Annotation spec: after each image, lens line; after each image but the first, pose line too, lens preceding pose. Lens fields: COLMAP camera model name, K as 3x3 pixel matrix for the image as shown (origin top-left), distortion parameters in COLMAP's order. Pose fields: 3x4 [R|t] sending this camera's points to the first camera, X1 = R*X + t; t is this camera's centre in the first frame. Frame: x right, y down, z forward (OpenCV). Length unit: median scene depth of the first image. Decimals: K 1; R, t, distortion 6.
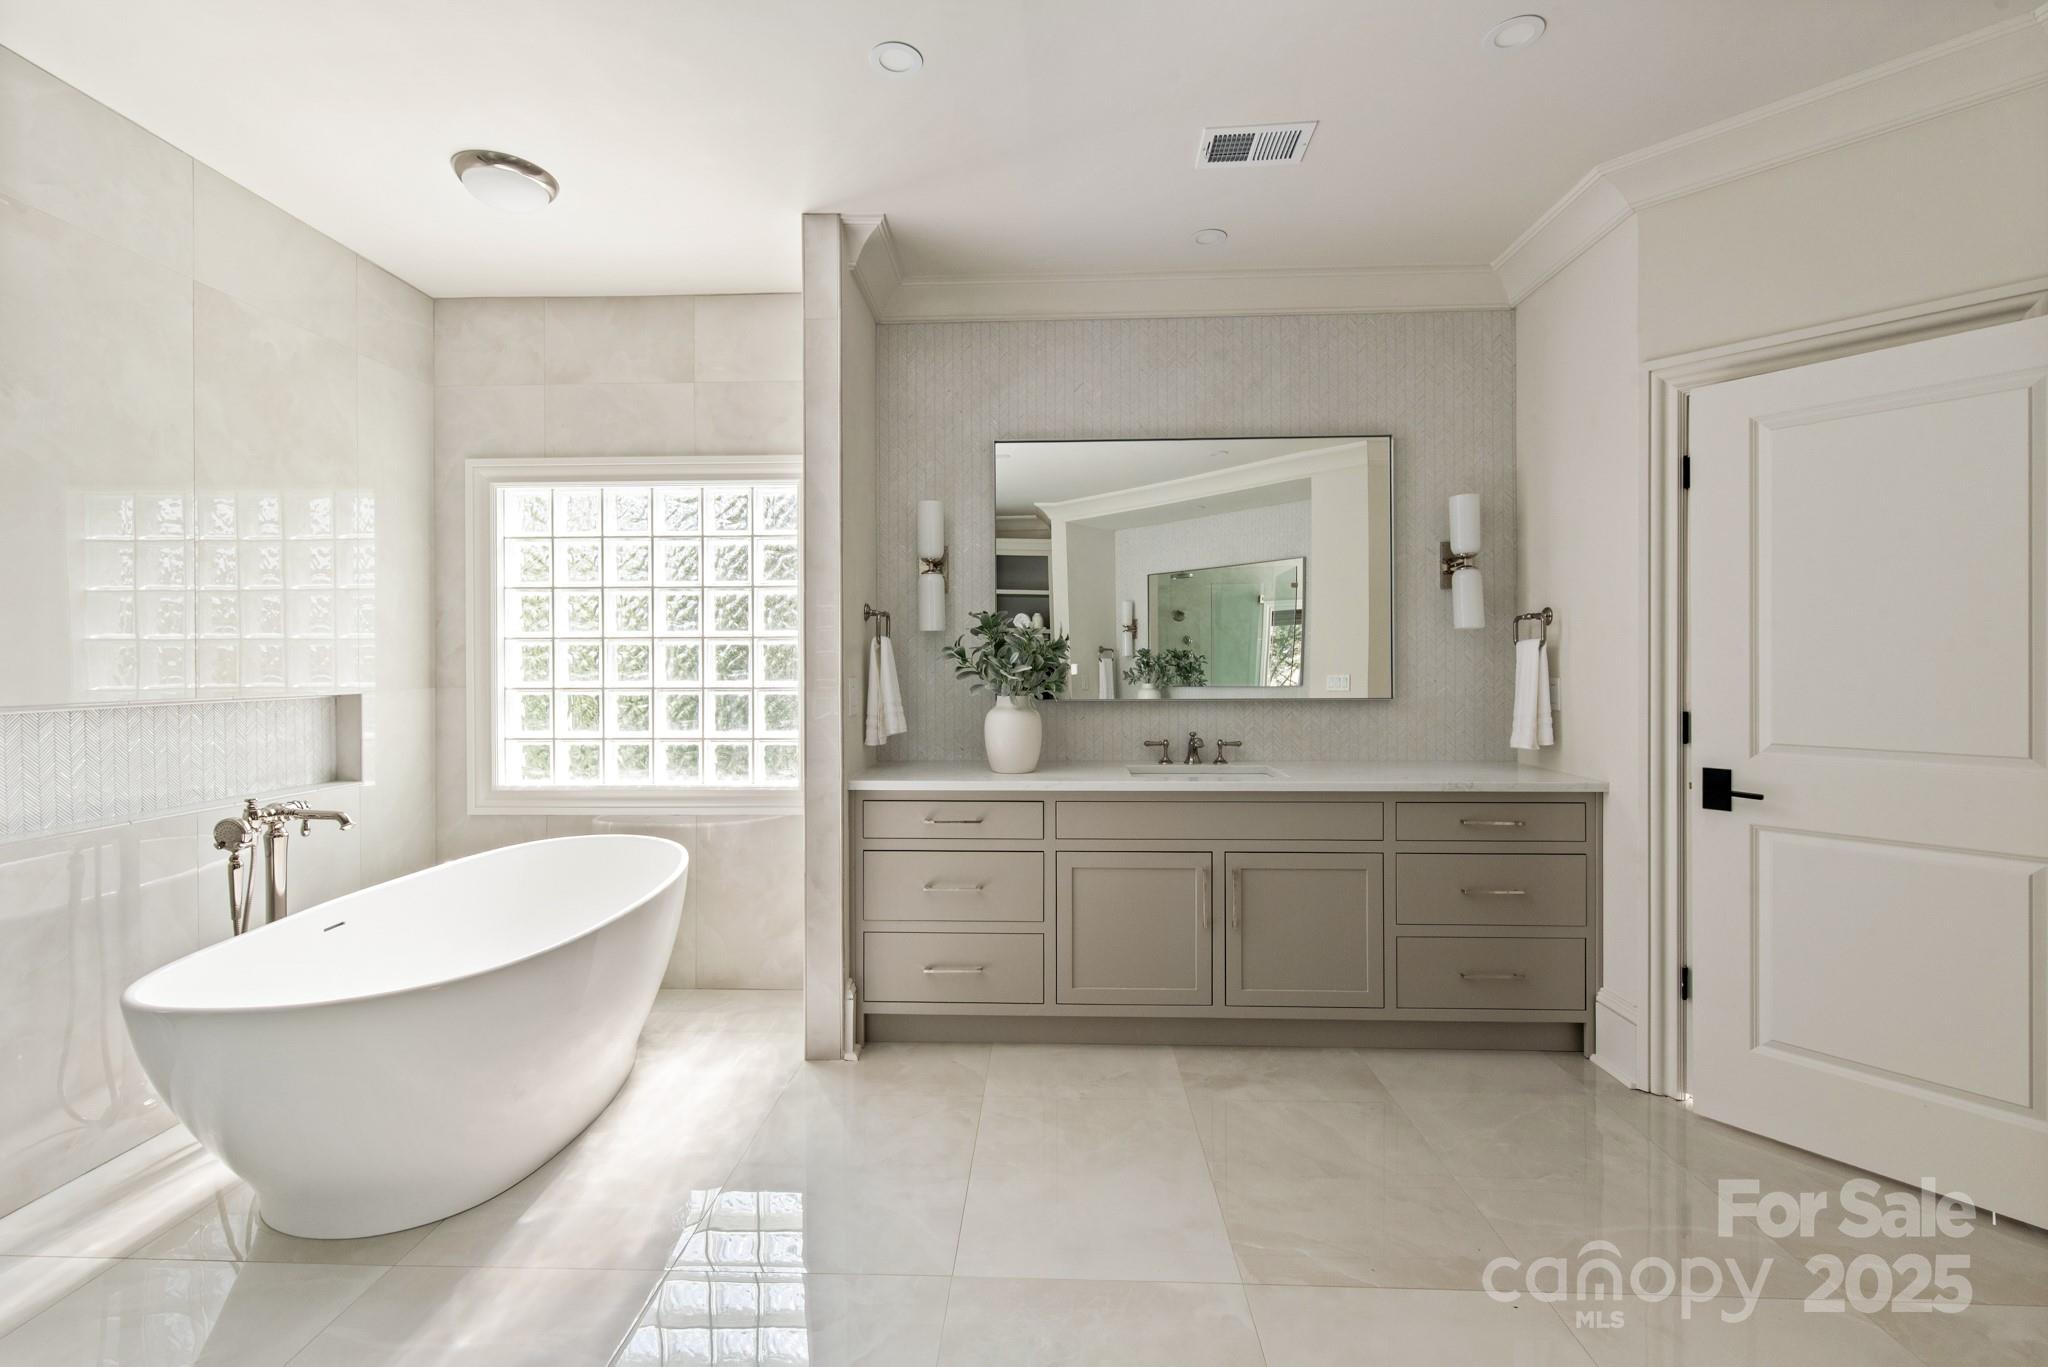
lens RADIAL K [[892.5, 0, 1021.9], [0, 892.5, 667.1], [0, 0, 1]] dist [0.001972, -0.000058]
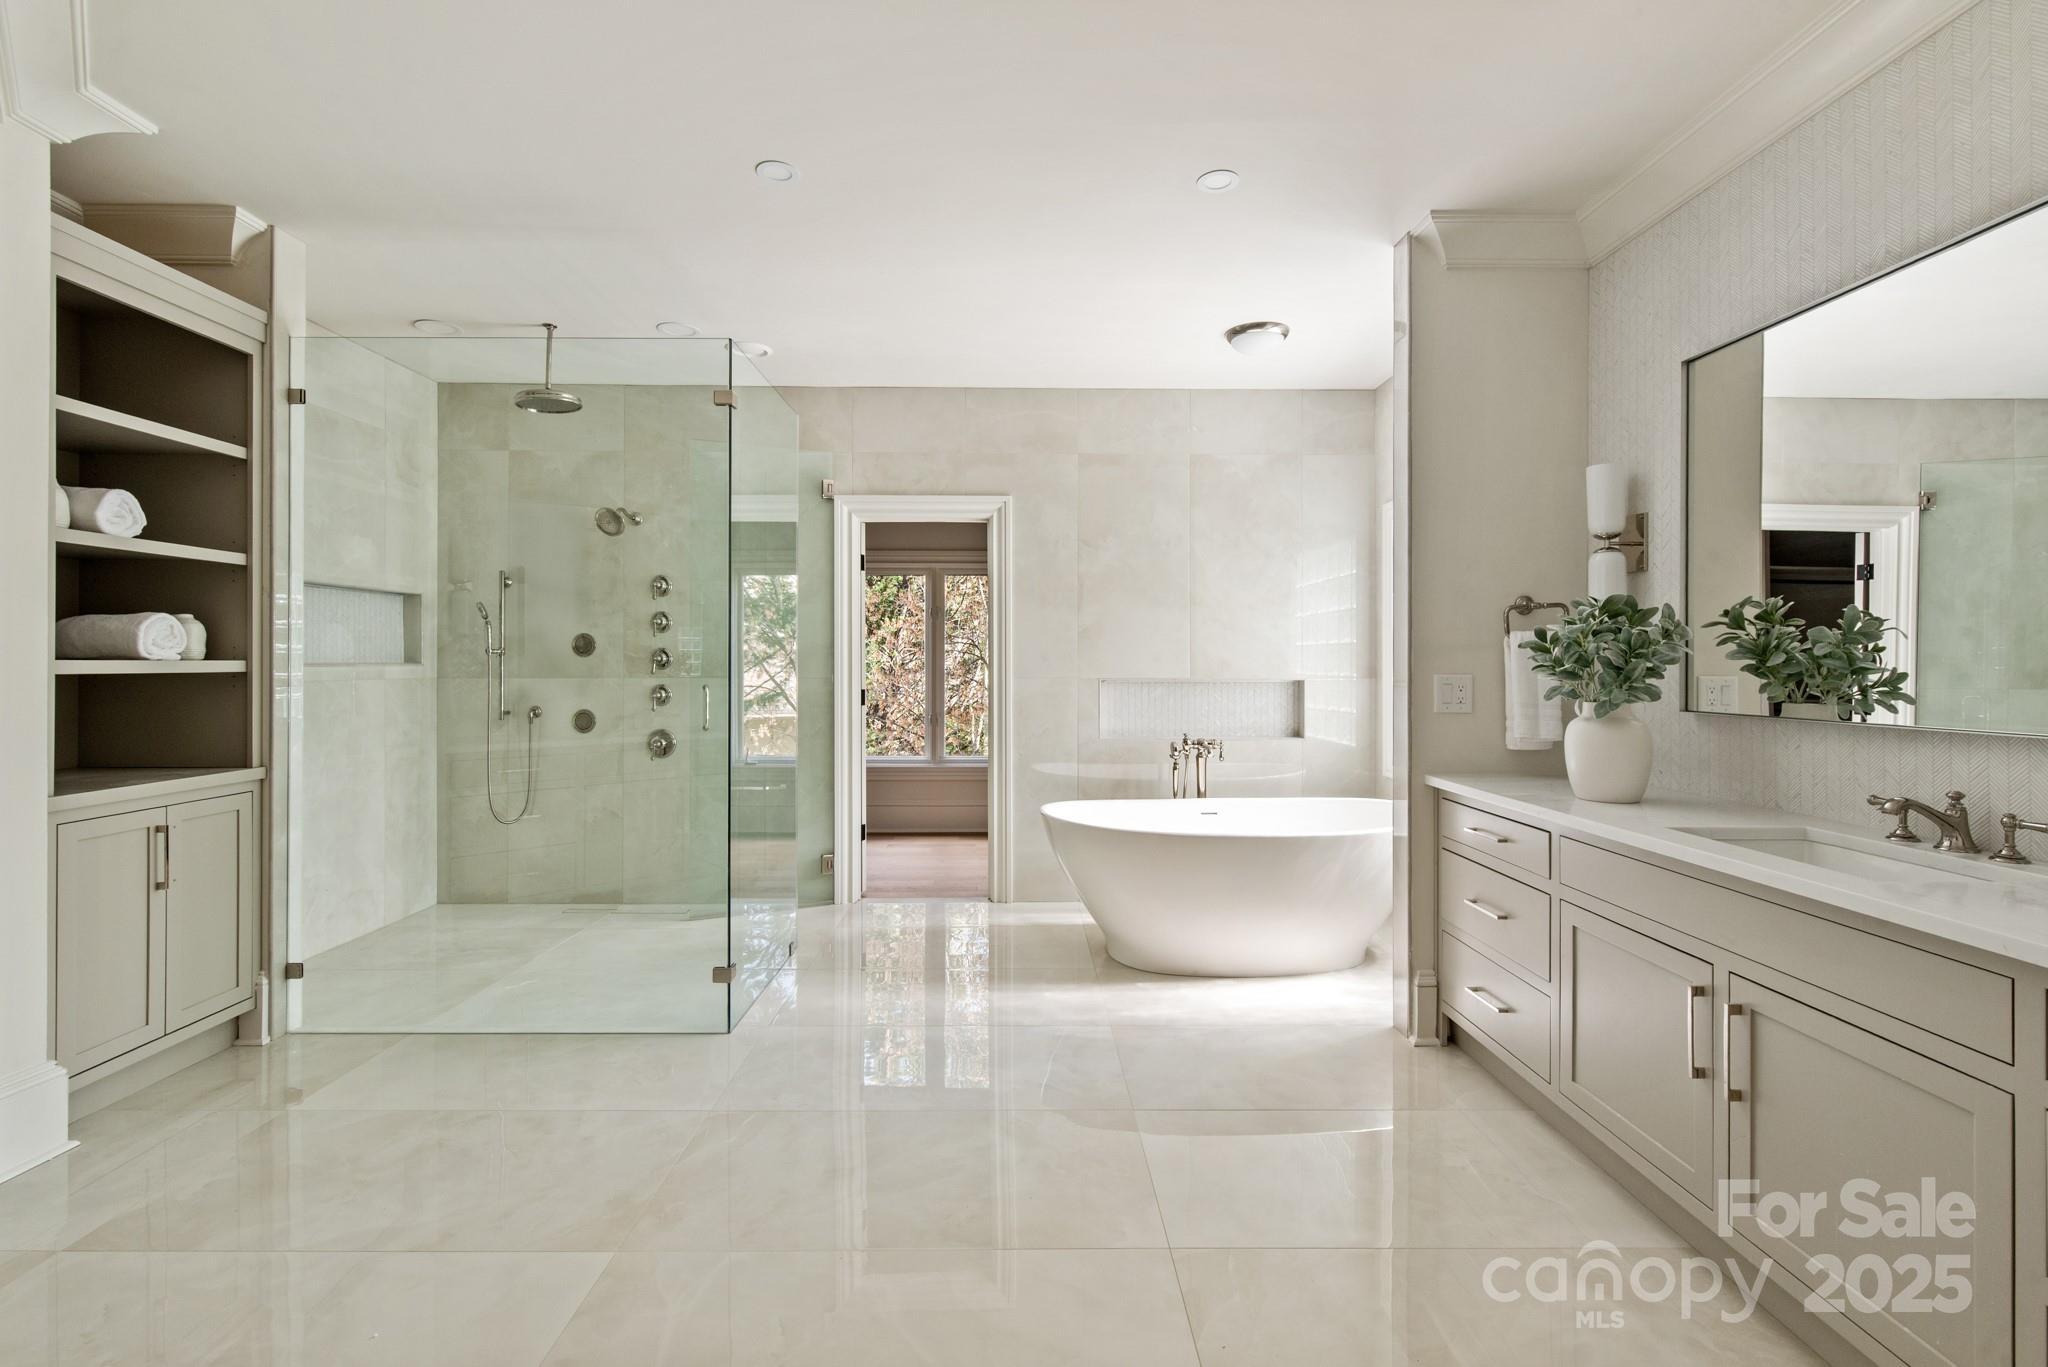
lens RADIAL K [[892.5, 0, 1001.0], [0, 892.5, 661.7], [0, 0, 1]] dist [0.001972, -0.000058]
pose [[0.035943, 0.003379, -0.999348, 0.810363], [-0.007830, 0.999965, 0.003099, -0.001961], [0.999323, 0.007713, 0.035969, 0.474864]]
